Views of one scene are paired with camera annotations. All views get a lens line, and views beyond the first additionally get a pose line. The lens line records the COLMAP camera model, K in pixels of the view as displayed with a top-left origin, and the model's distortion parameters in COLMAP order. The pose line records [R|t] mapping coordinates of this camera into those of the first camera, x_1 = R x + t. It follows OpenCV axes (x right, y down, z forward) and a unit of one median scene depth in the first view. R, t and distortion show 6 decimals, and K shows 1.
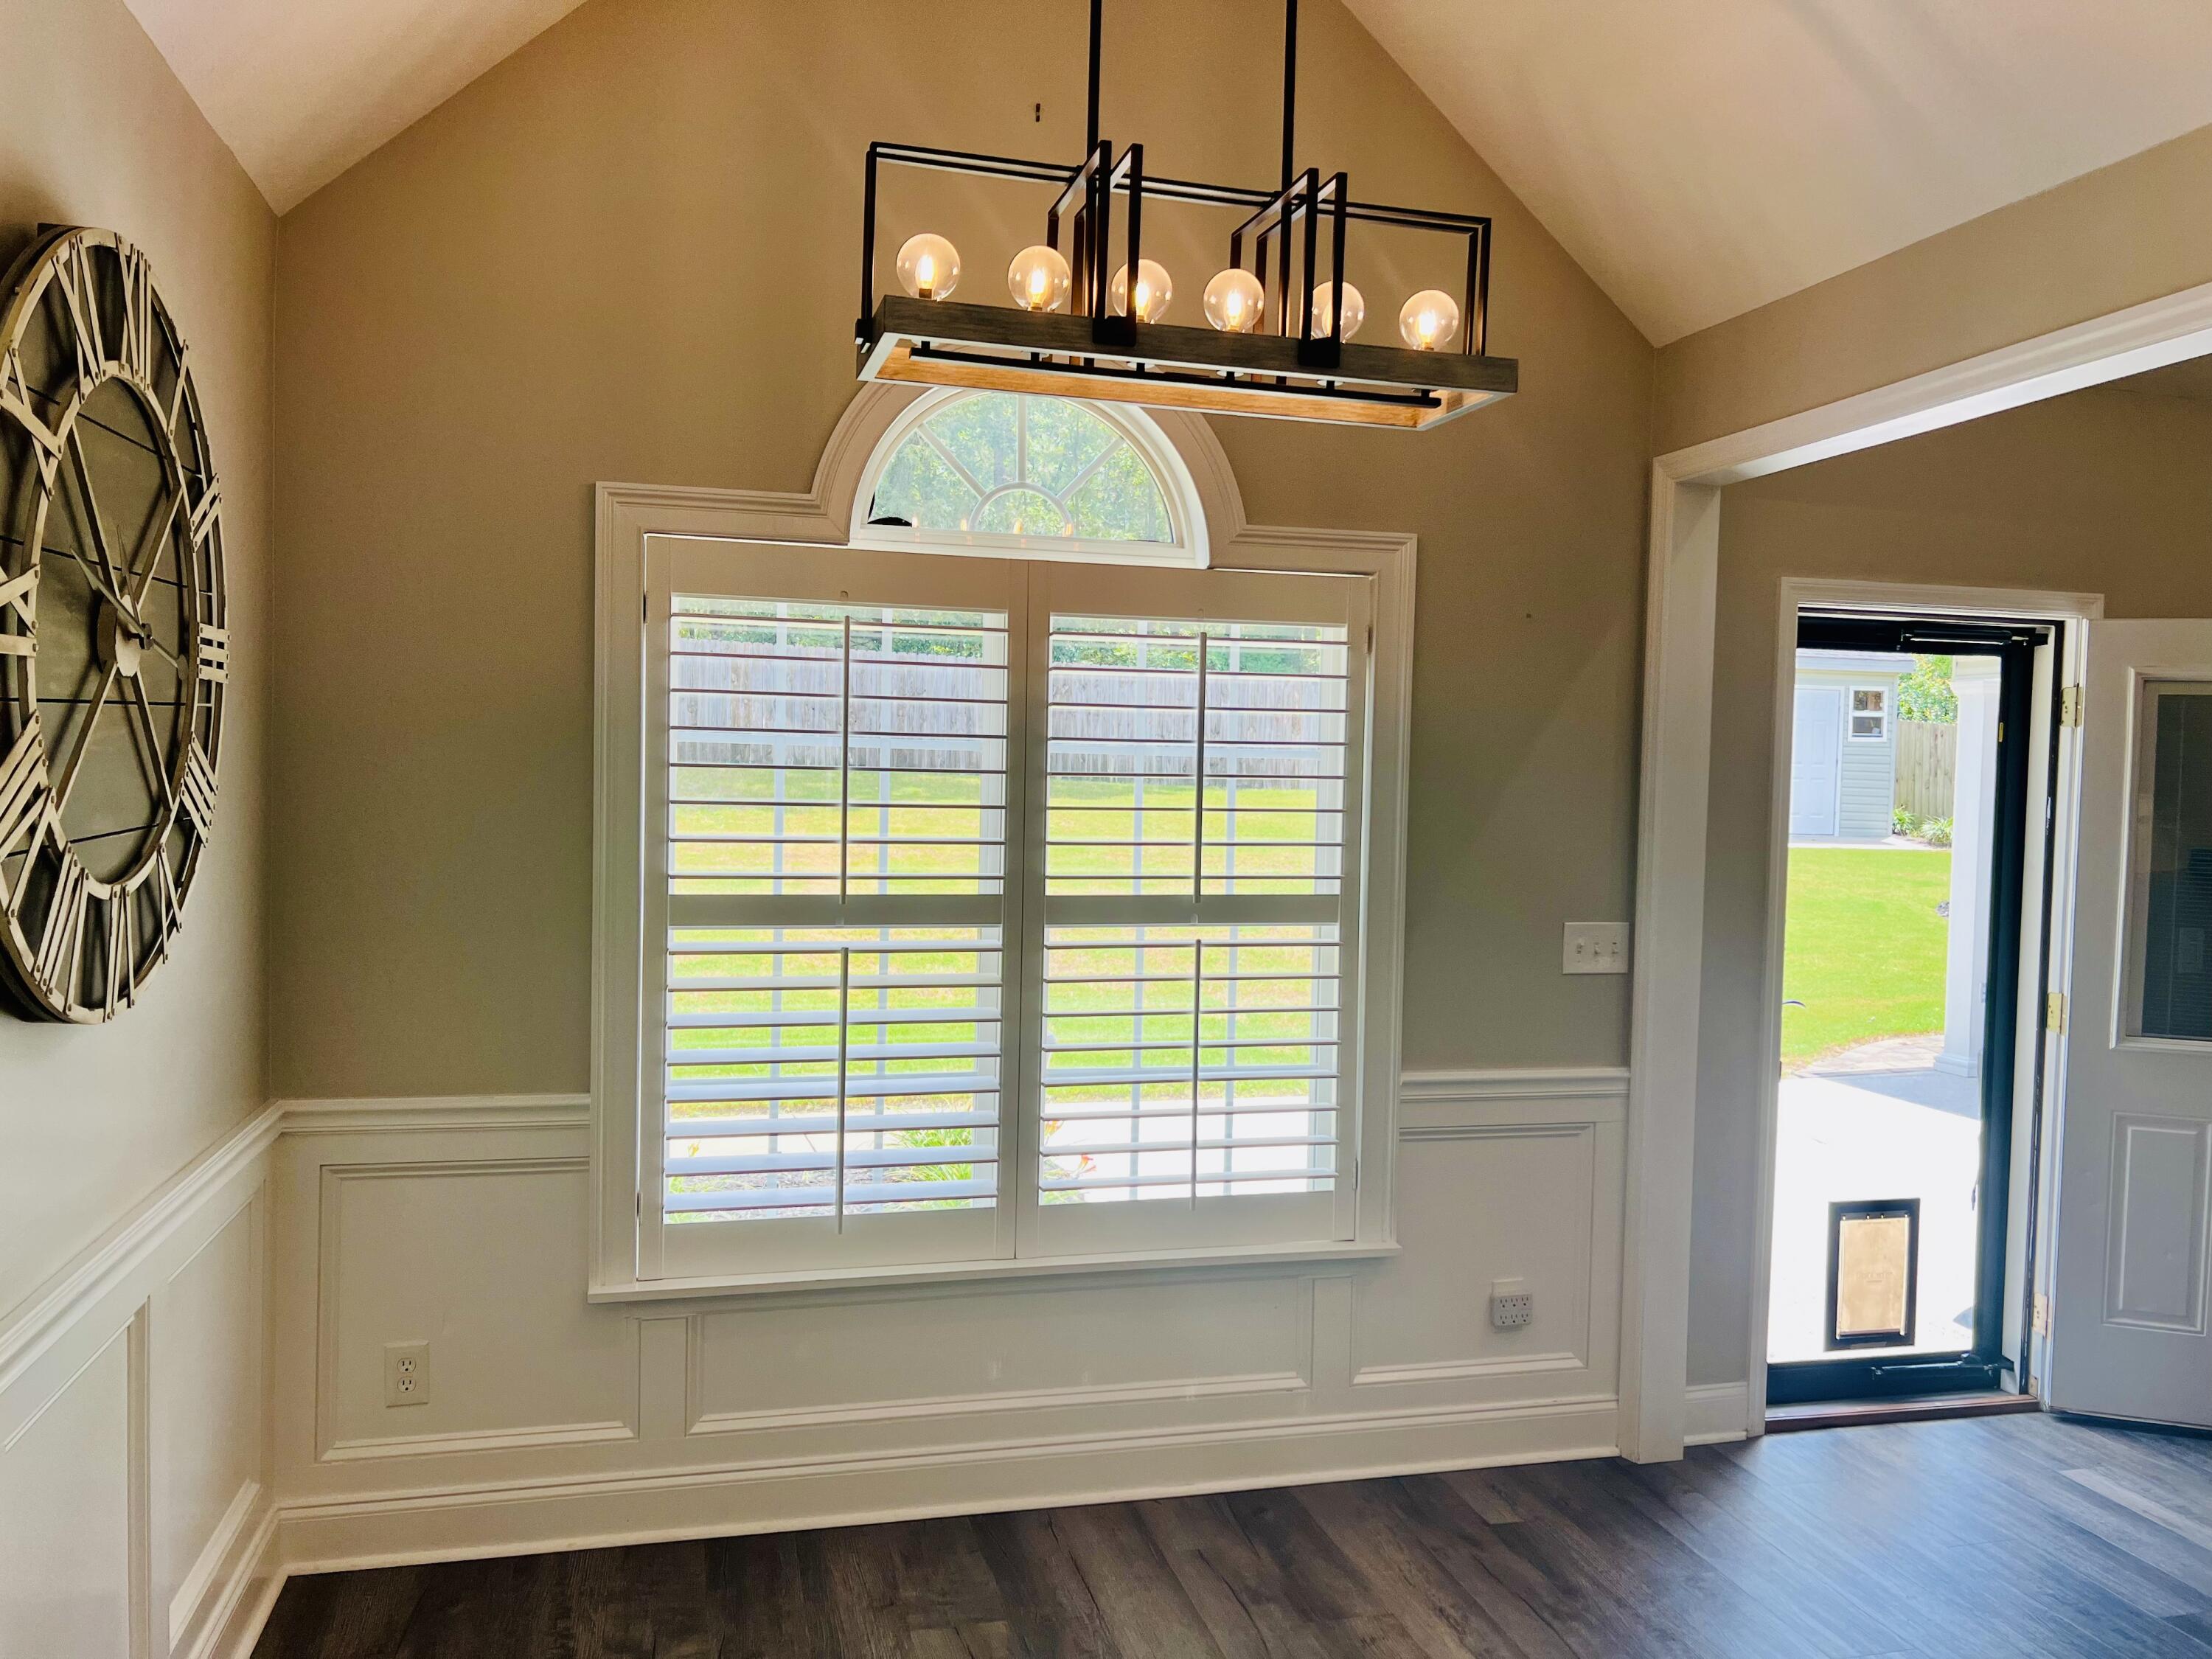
lens RADIAL K [[1684.4, 0, 1115.4], [0, 1684.4, 820.9], [0, 0, 1]] dist [0.060938, -0.023451]
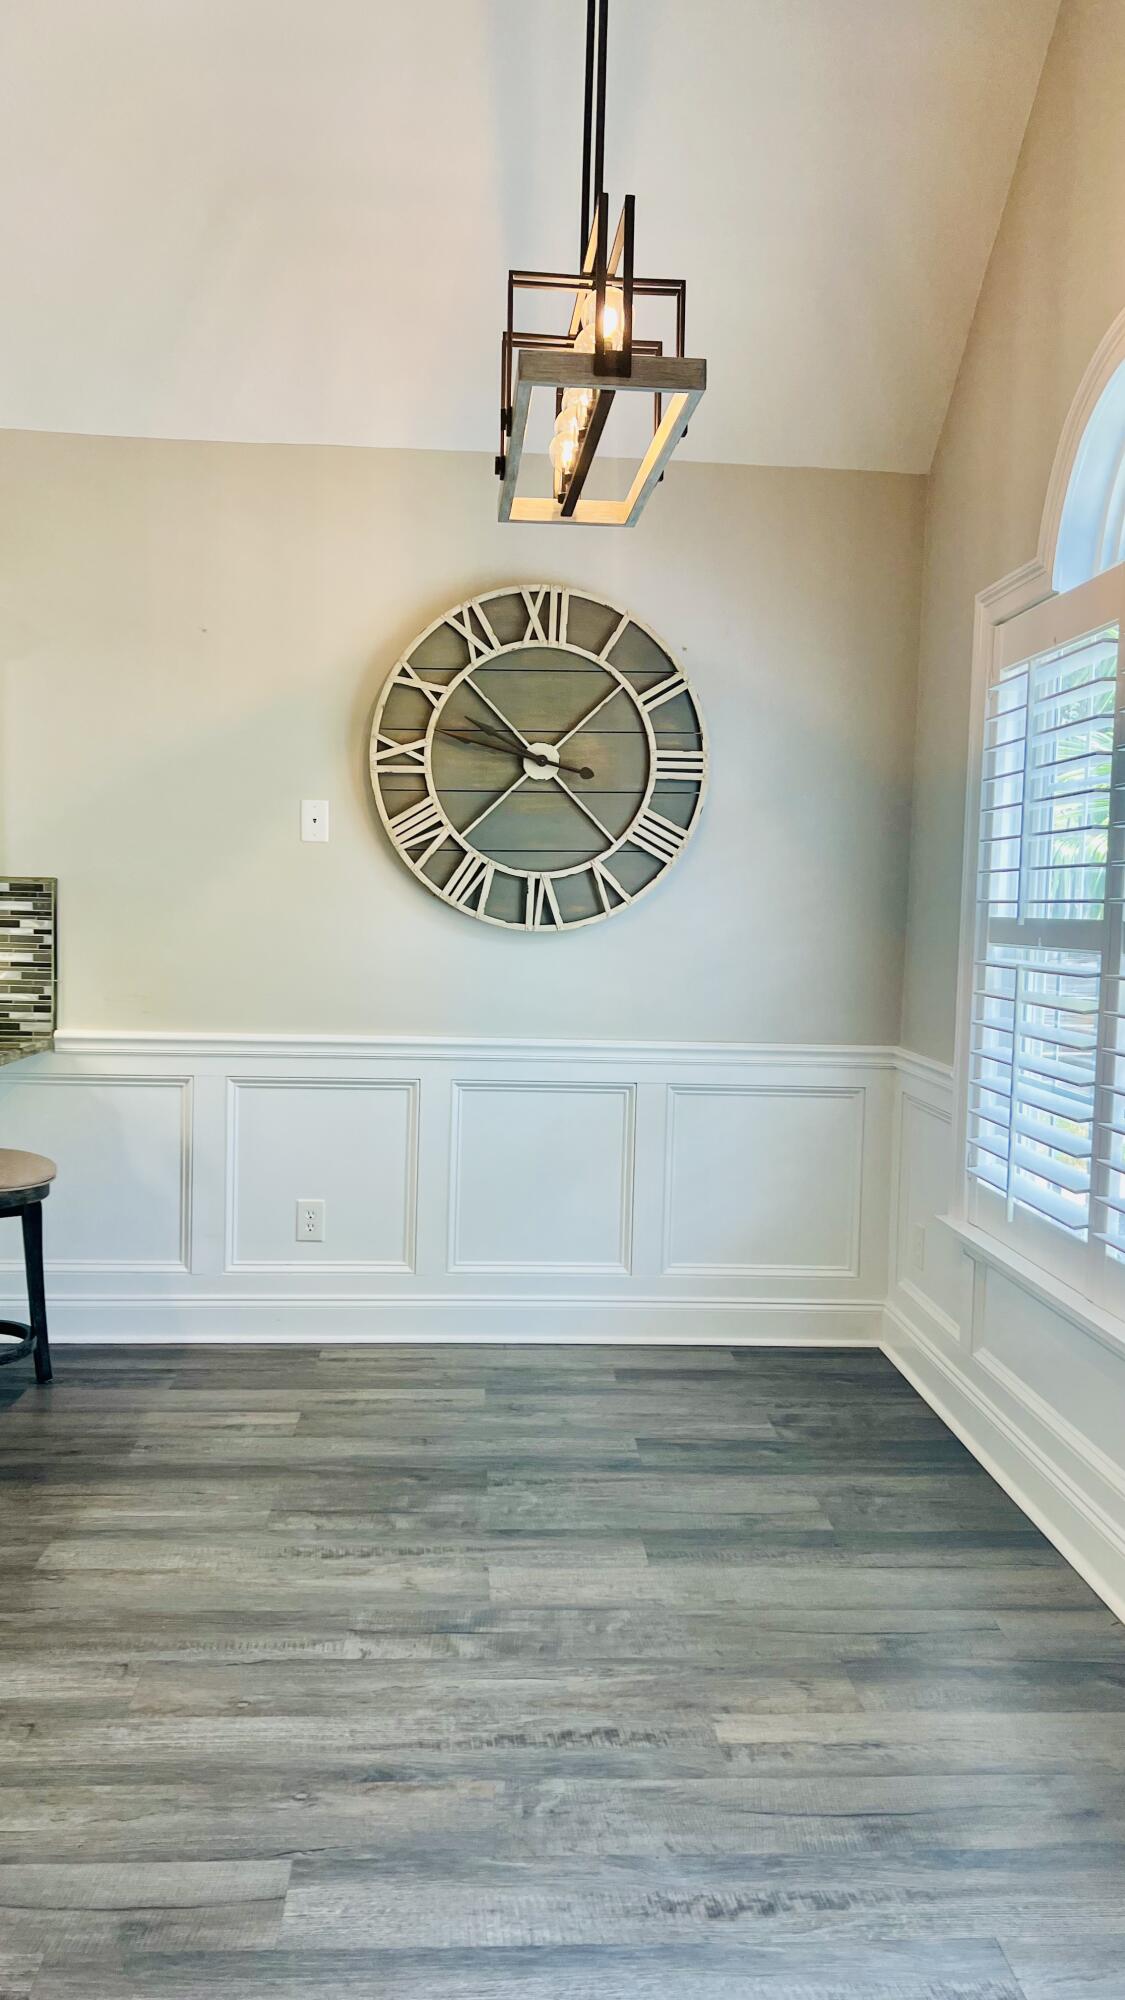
lens RADIAL K [[1526.0, 0, 576.5], [0, 1526.0, 1031.7], [0, 0, 1]] dist [0.068520, 0.000034]
pose [[-0.184984, 0.056205, -0.981133, 0.845145], [-0.056374, 0.996112, 0.067692, 0.064682], [0.981123, 0.067832, -0.181097, 0.869327]]
